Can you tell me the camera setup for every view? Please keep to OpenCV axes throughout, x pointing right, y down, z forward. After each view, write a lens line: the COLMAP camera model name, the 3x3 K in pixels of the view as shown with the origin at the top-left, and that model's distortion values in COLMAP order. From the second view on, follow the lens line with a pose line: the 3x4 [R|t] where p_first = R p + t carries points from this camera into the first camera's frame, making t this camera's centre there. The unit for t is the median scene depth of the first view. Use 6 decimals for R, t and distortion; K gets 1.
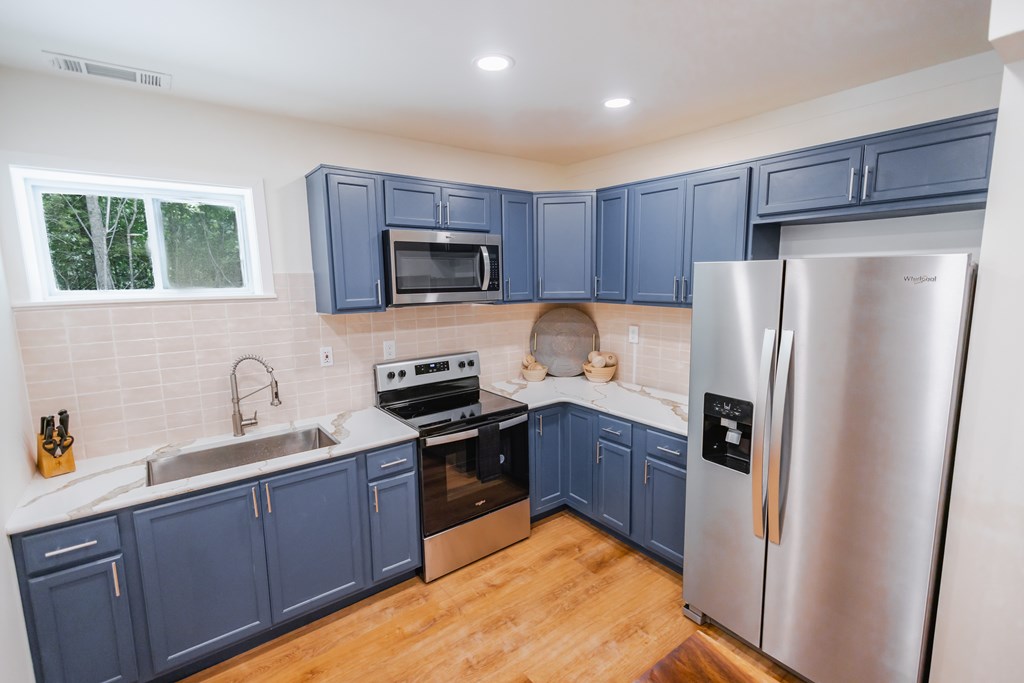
lens RADIAL K [[472.1, 0, 513.8], [0, 472.1, 342.6], [0, 0, 1]] dist [0.009058, -0.001515]
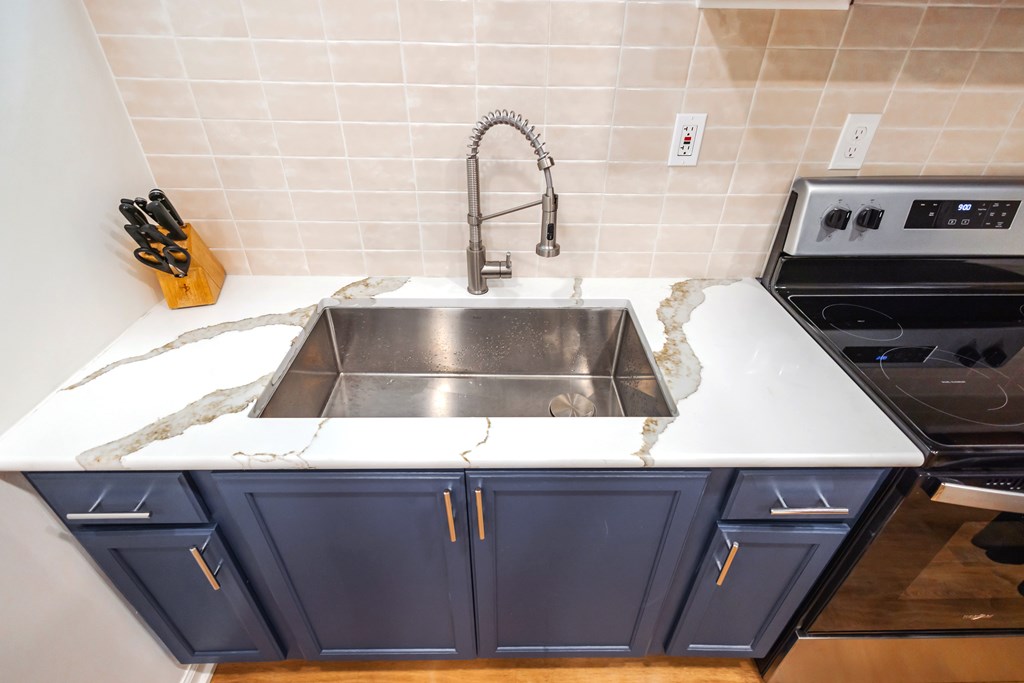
lens RADIAL K [[472.1, 0, 515.2], [0, 472.1, 340.2], [0, 0, 1]] dist [0.009058, -0.001515]
pose [[0.807266, 0.354739, -0.471679, -0.297741], [-0.109374, 0.875279, 0.471087, 0.006547], [0.579964, -0.328703, 0.745383, 0.637974]]
